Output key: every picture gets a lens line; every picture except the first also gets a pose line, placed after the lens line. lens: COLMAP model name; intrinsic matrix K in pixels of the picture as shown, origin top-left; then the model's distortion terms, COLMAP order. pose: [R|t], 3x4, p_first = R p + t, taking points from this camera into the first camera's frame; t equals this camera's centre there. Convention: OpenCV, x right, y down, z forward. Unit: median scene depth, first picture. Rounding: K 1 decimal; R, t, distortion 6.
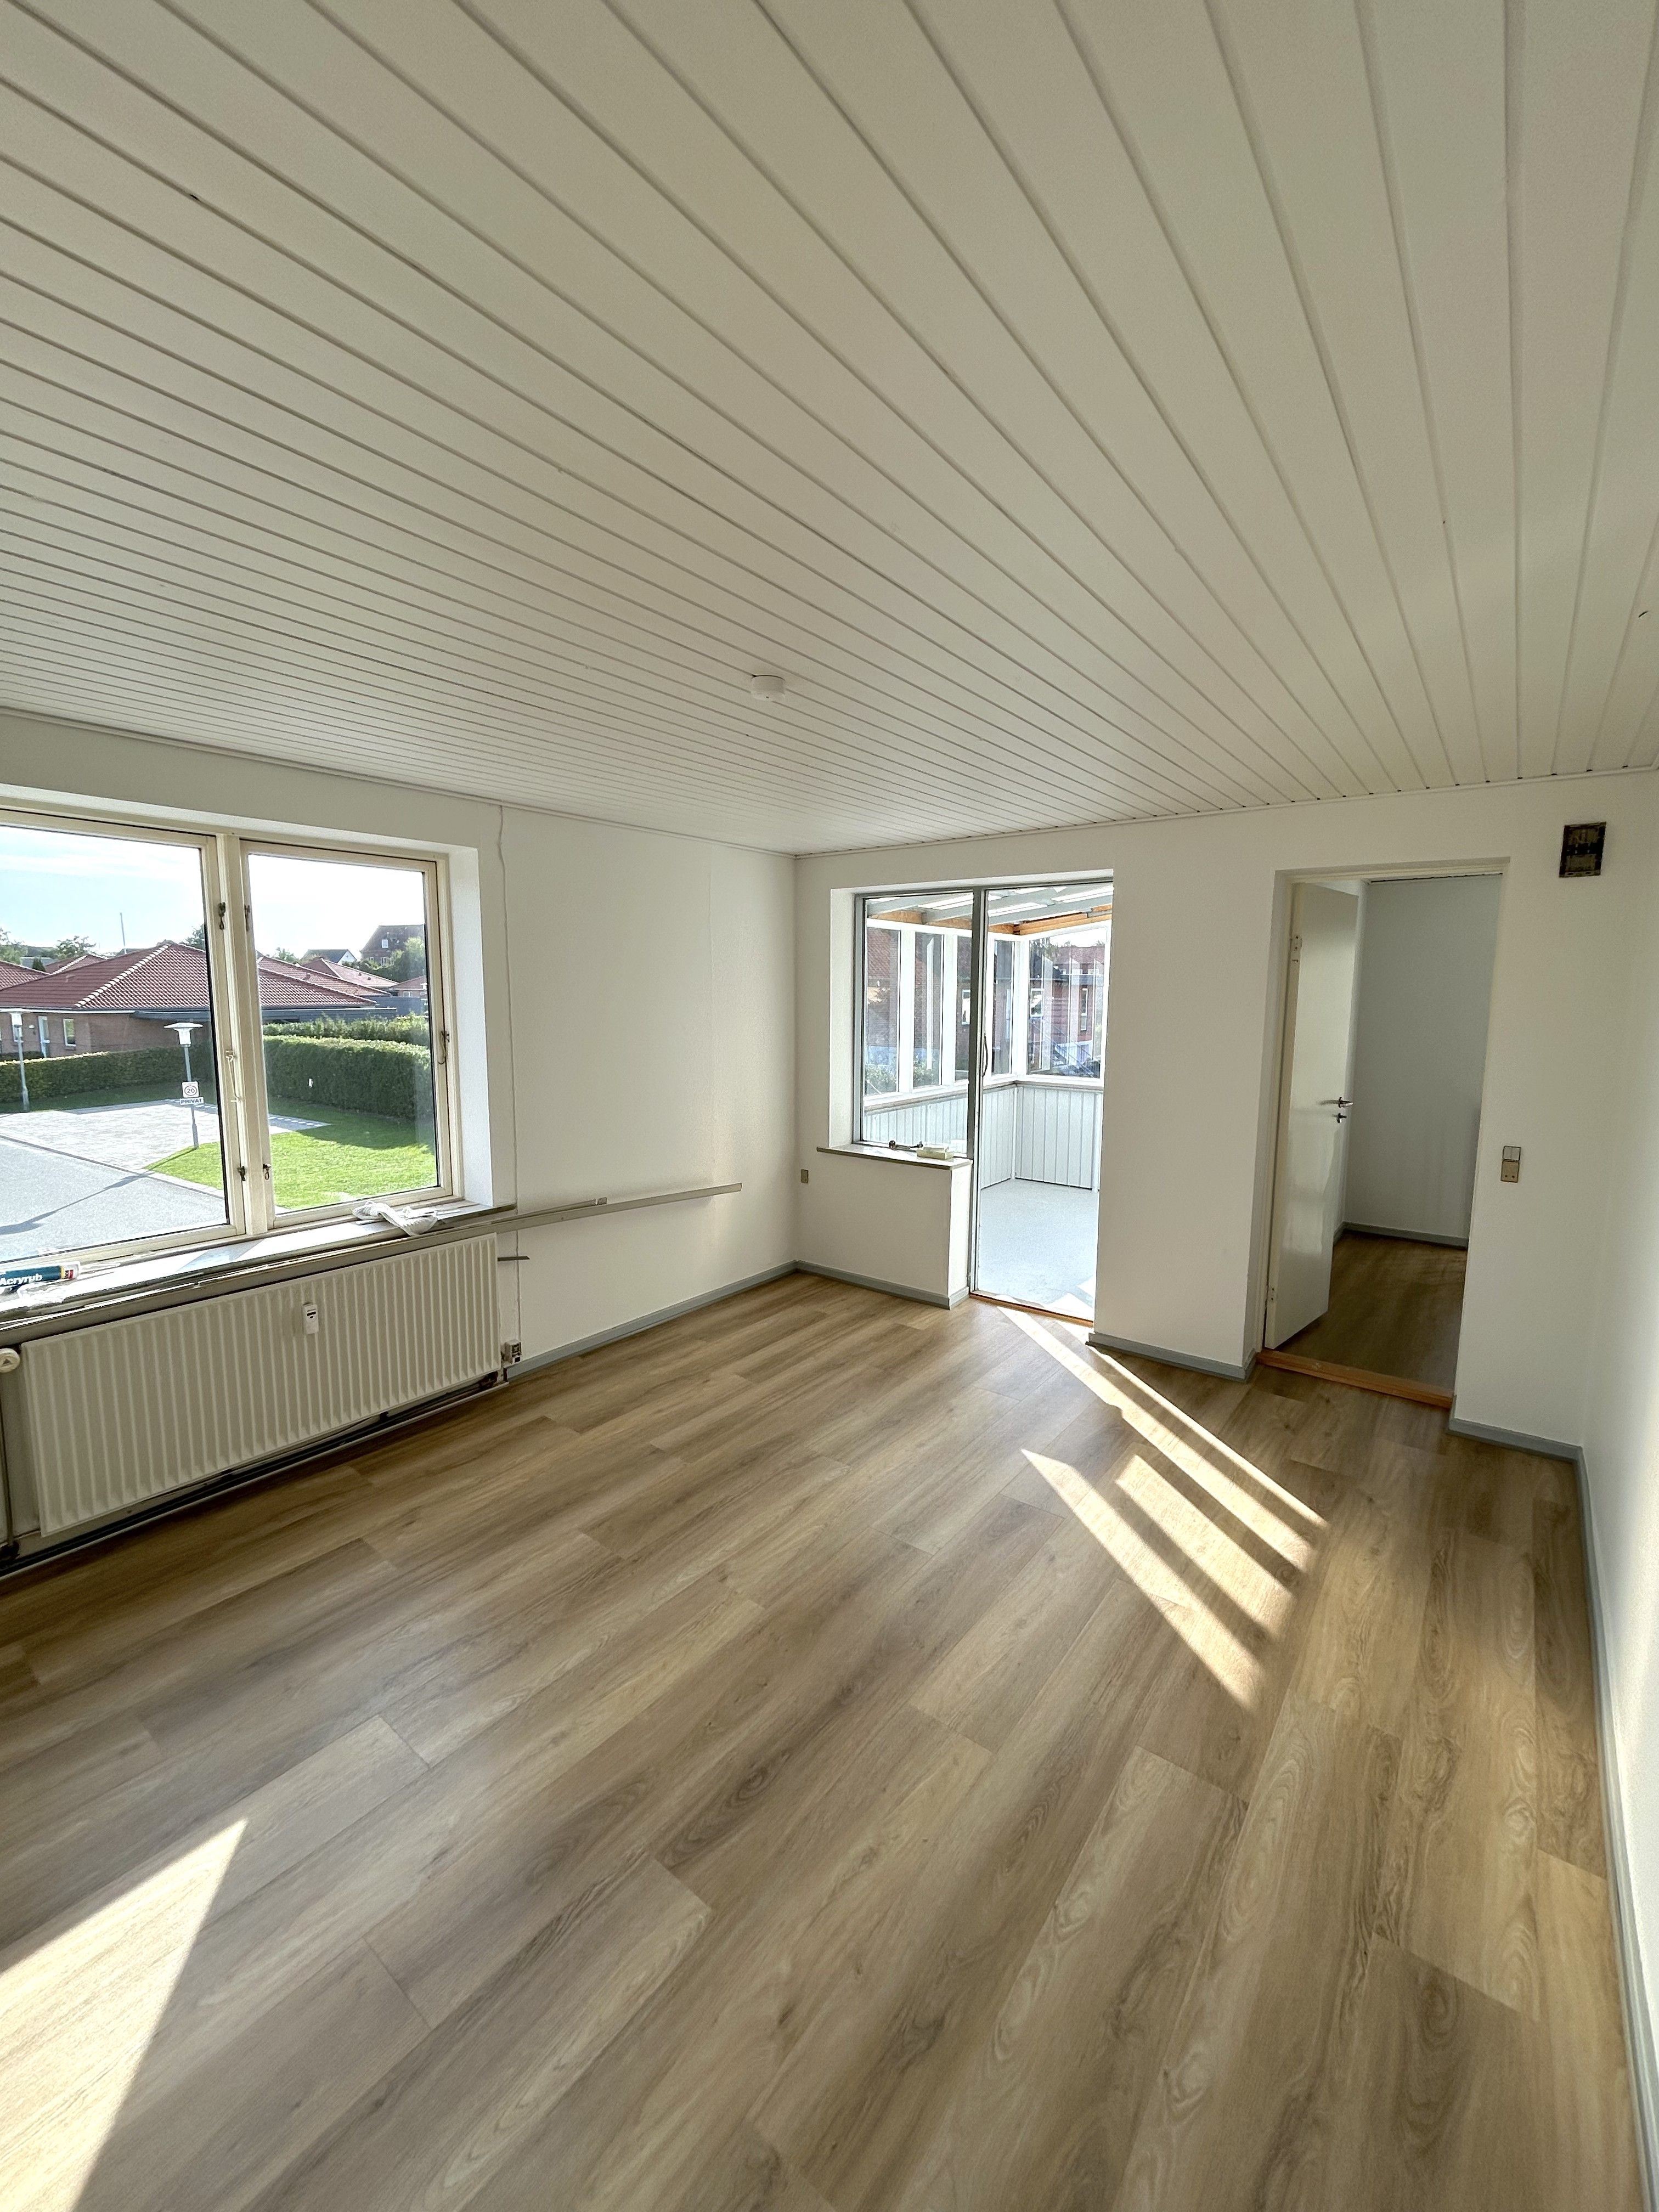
lens RADIAL K [[895.4, 0, 829.0], [0, 895.4, 1096.9], [0, 0, 1]] dist [-0.001026, 0.000737]
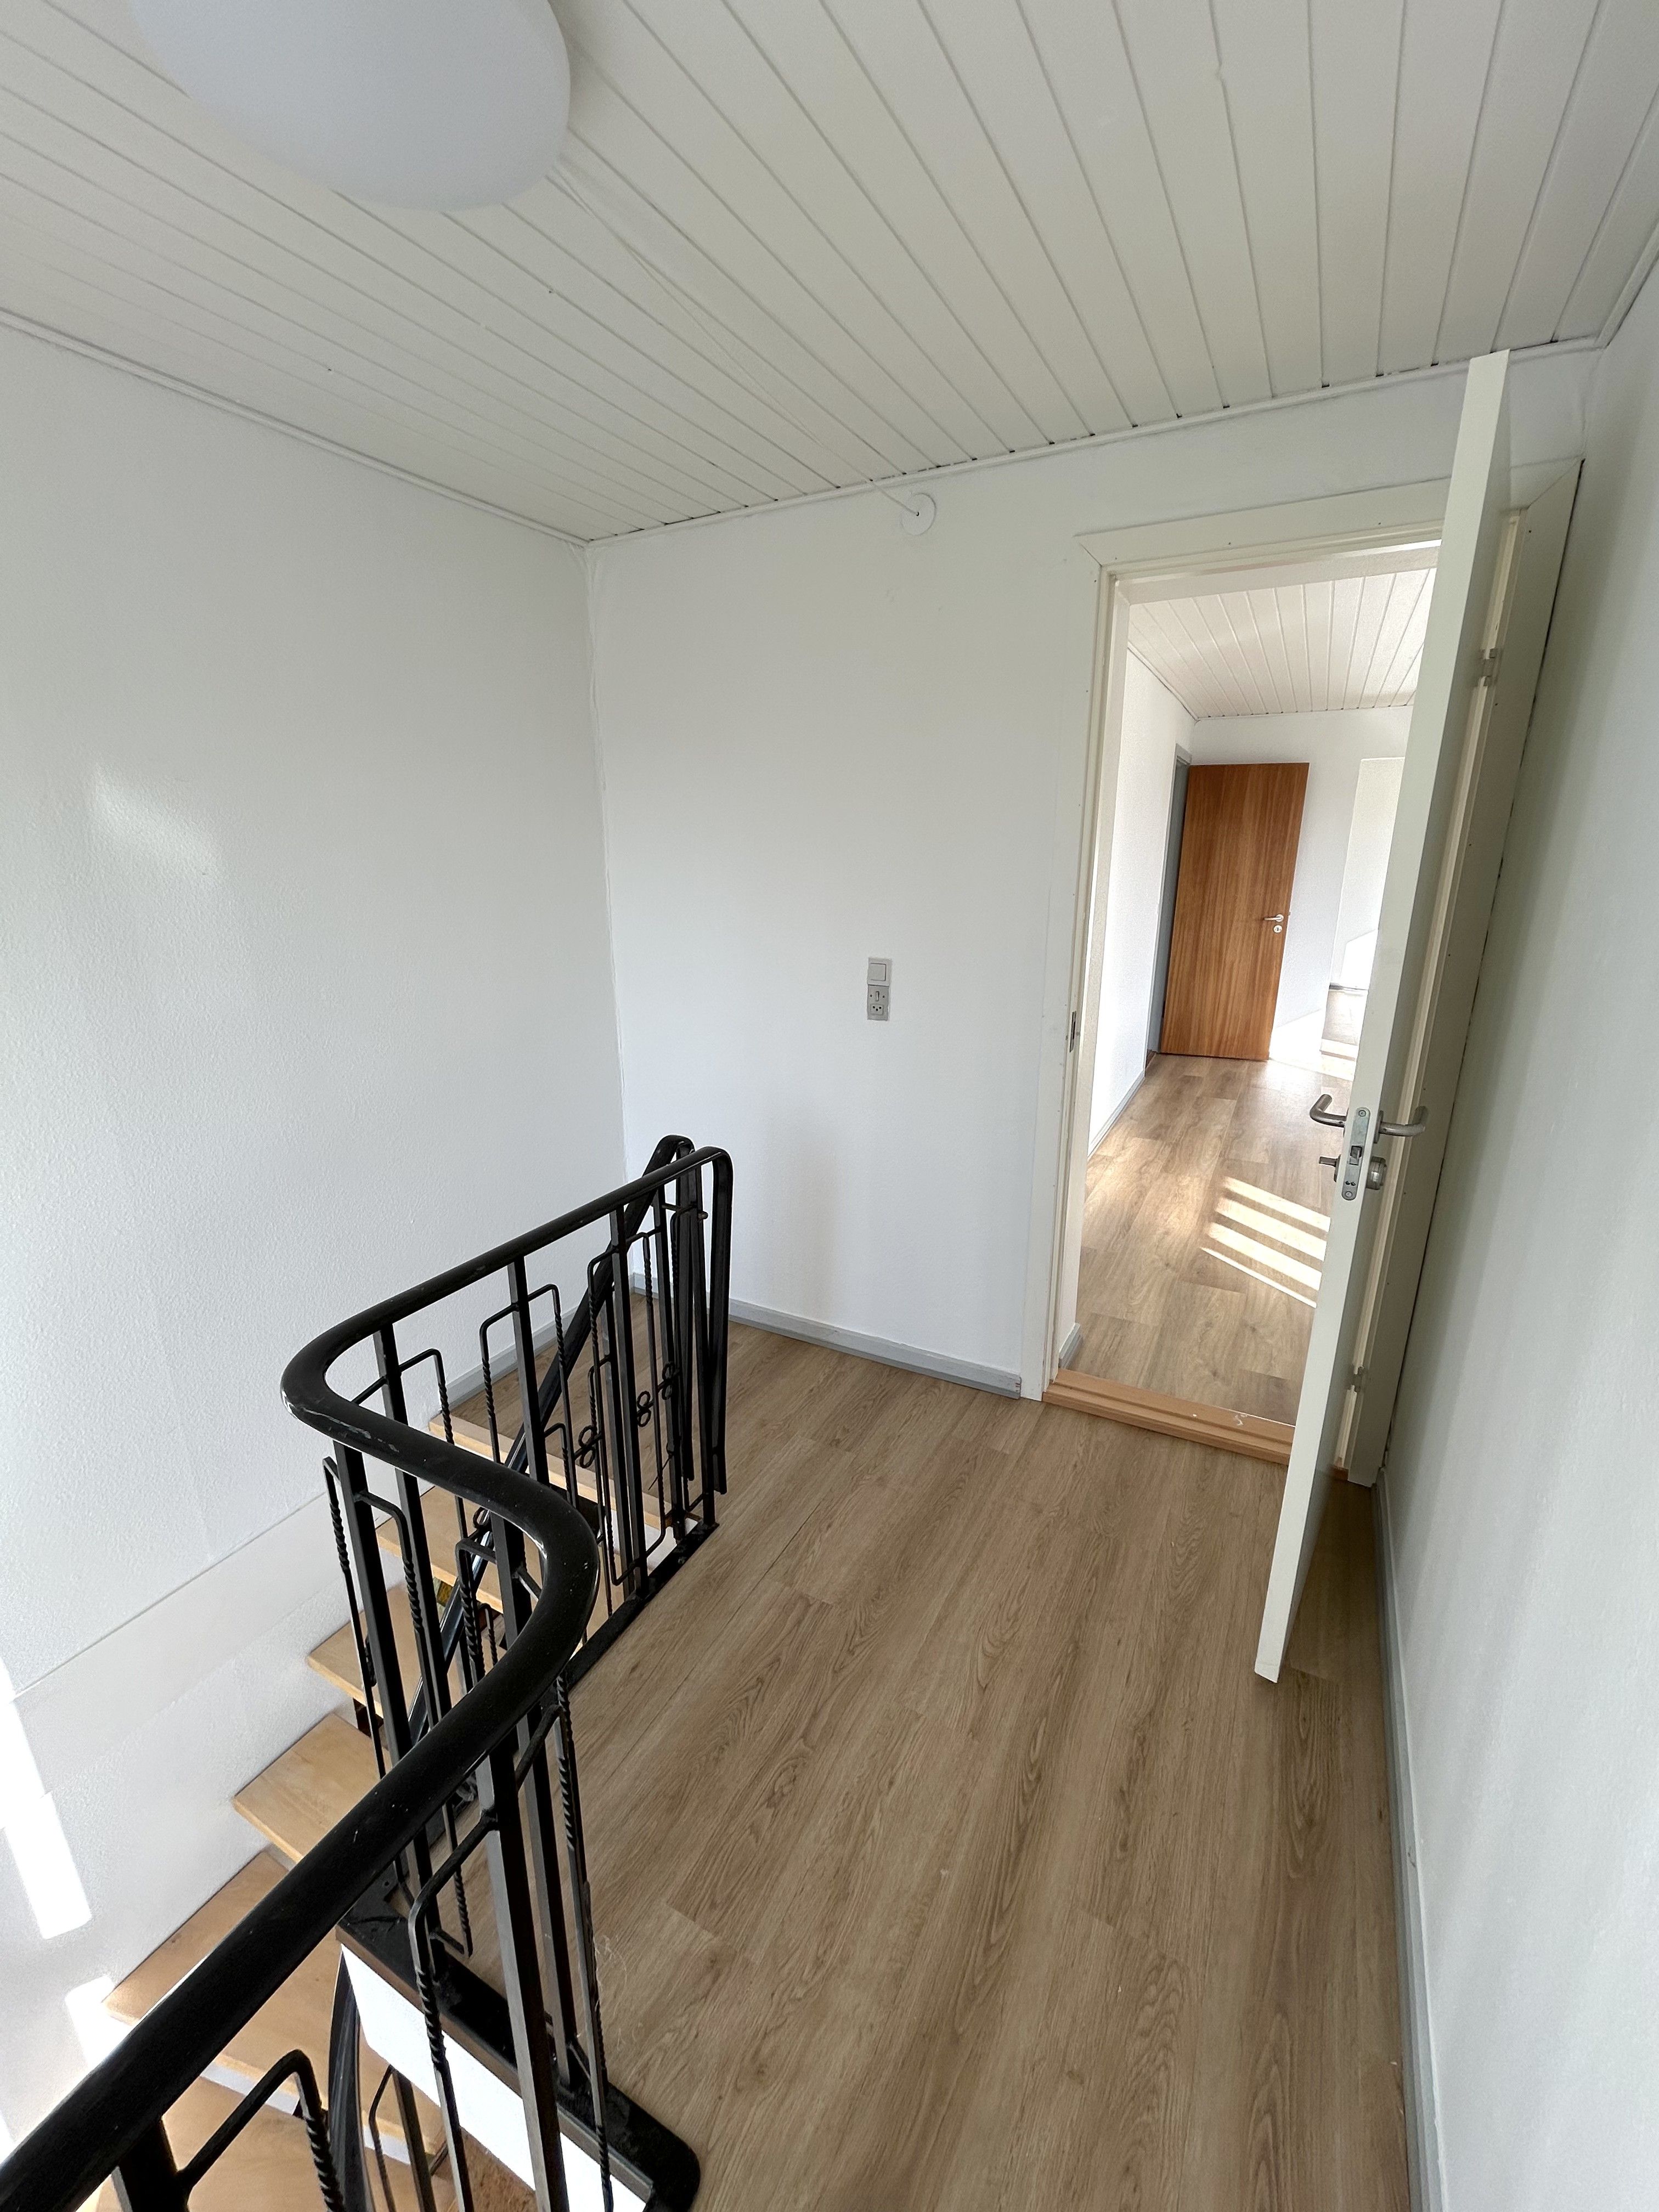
lens RADIAL K [[895.4, 0, 829.0], [0, 895.4, 1096.9], [0, 0, 1]] dist [-0.001026, 0.000737]
pose [[-0.985733, 0.042807, -0.162781, 1.154189], [-0.023036, 0.923706, 0.382410, -0.176372], [0.166731, 0.380704, -0.909541, 1.800711]]
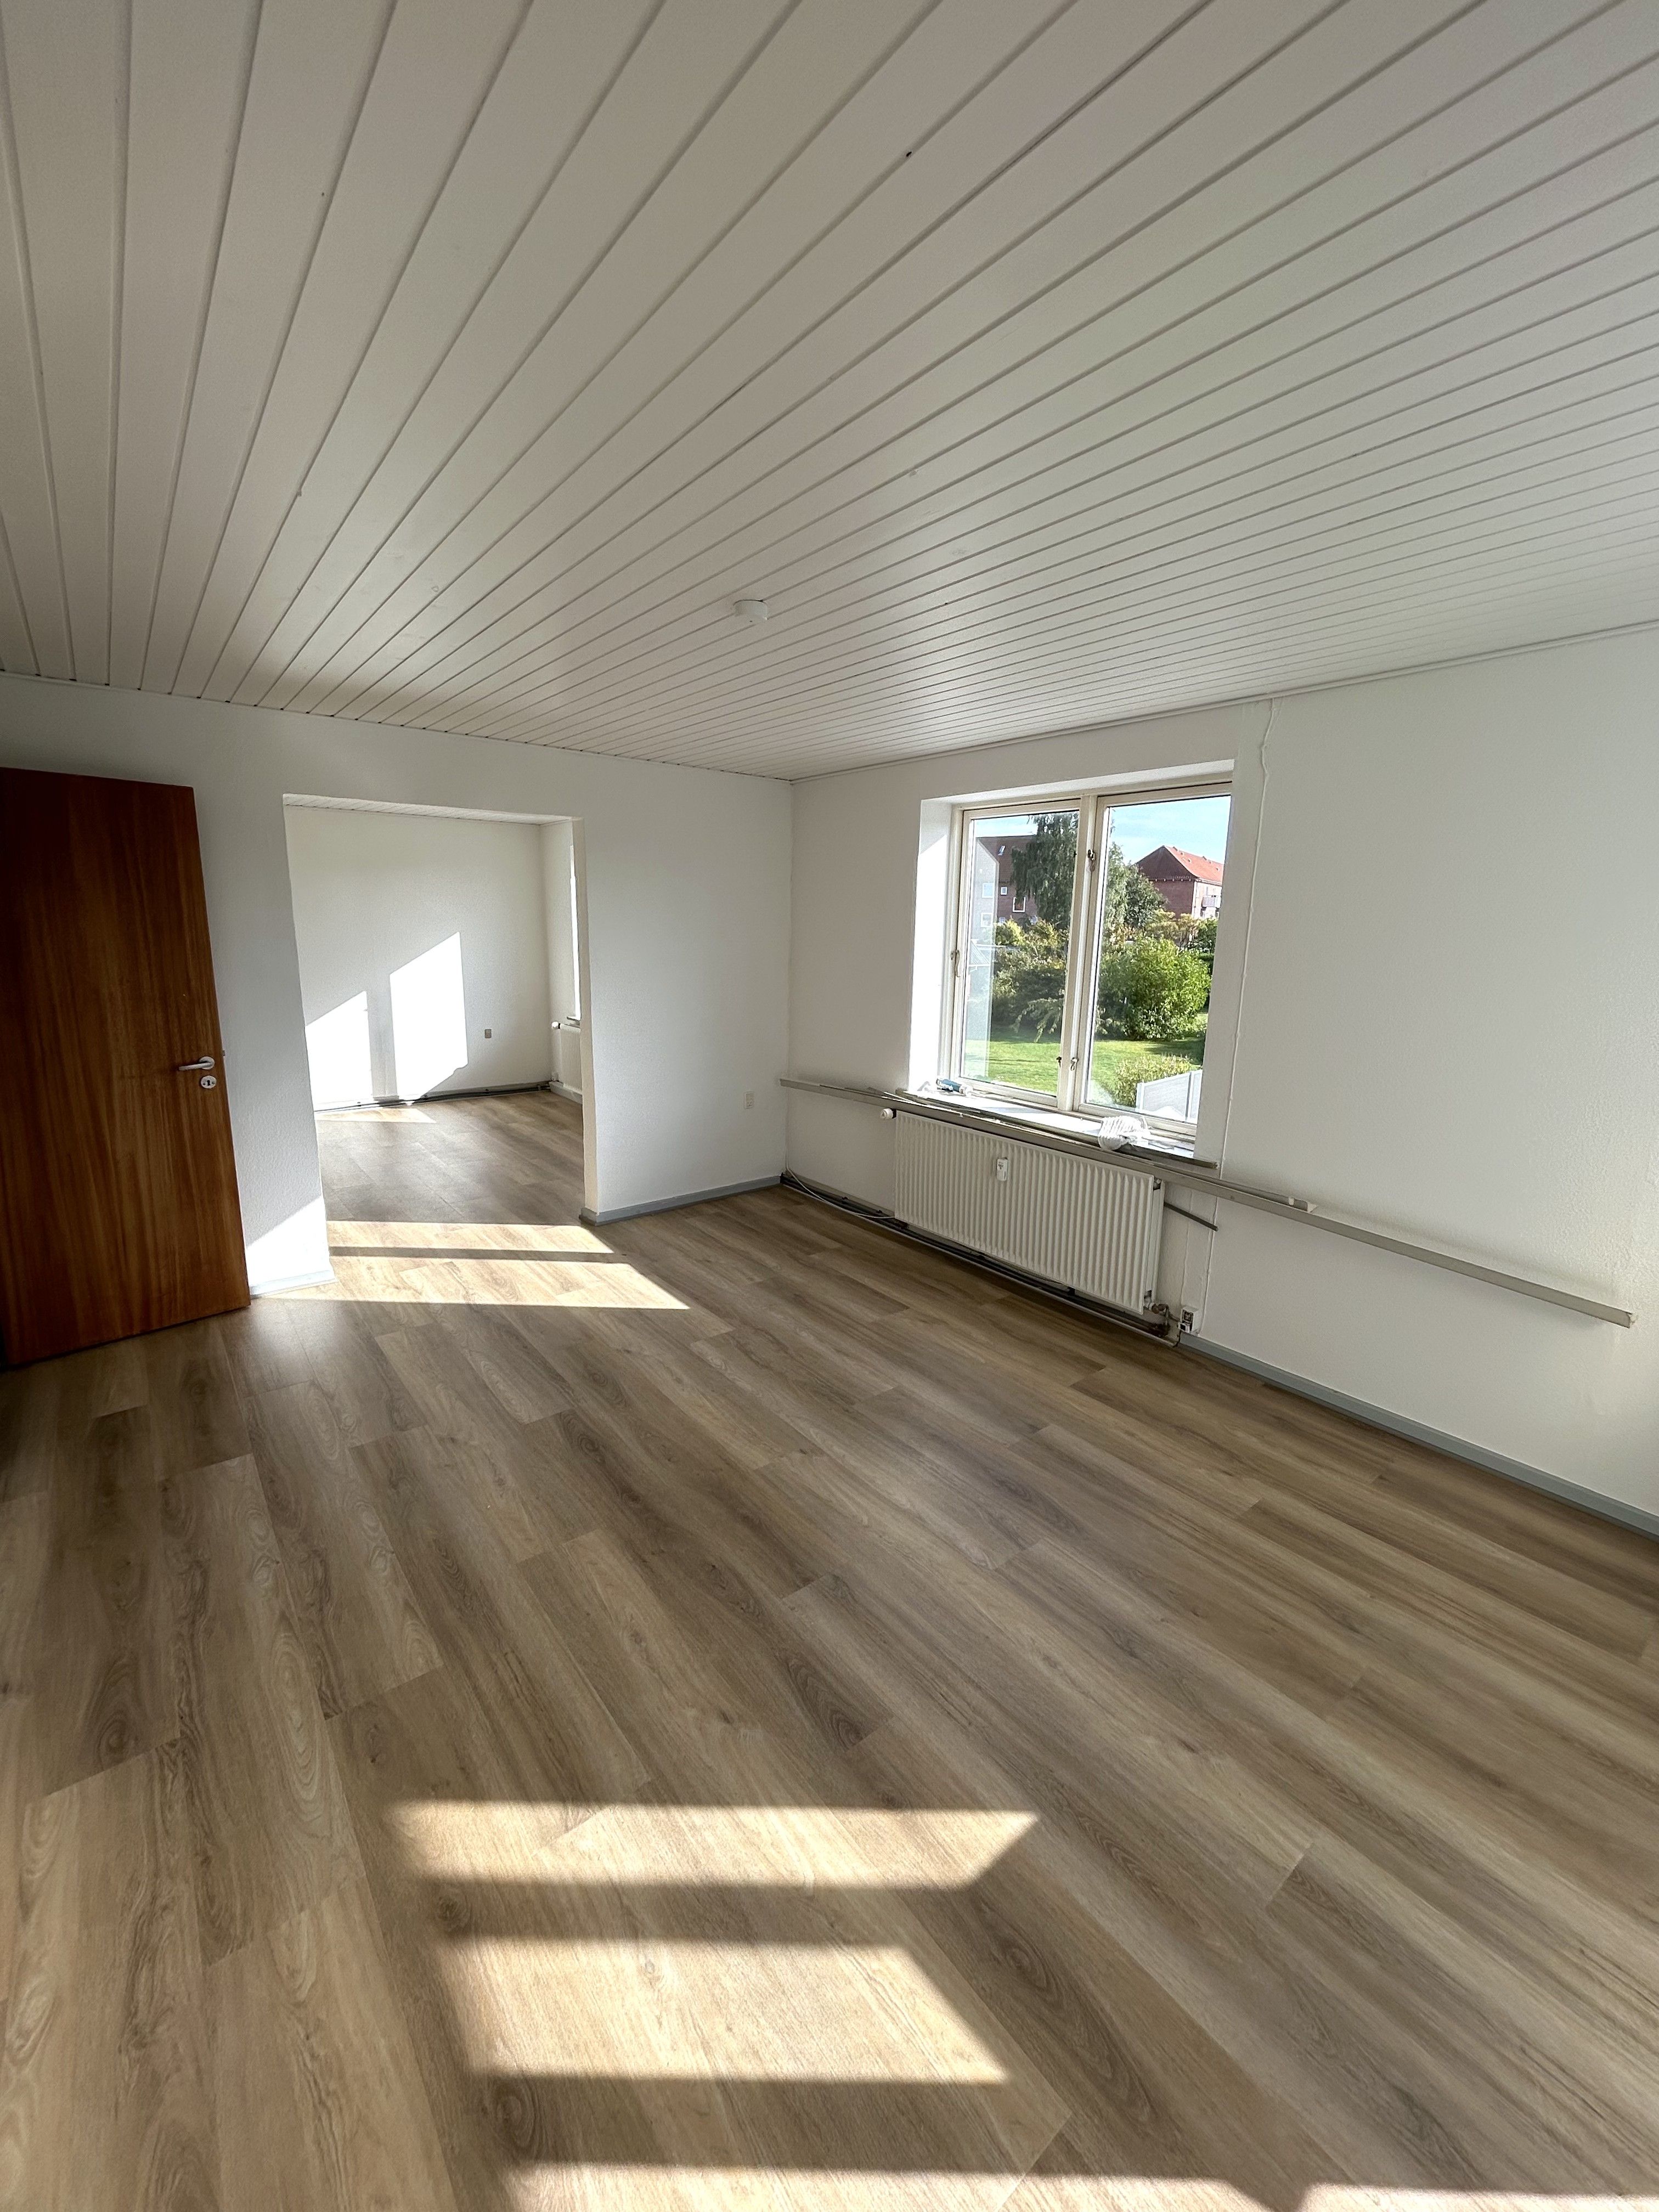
lens RADIAL K [[895.4, 0, 829.0], [0, 895.4, 1096.9], [0, 0, 1]] dist [-0.001026, 0.000737]
pose [[-0.241950, 0.179481, -0.953544, 0.688290], [-0.132991, 0.967334, 0.215821, -0.102018], [0.961131, 0.179031, -0.210177, 0.964253]]
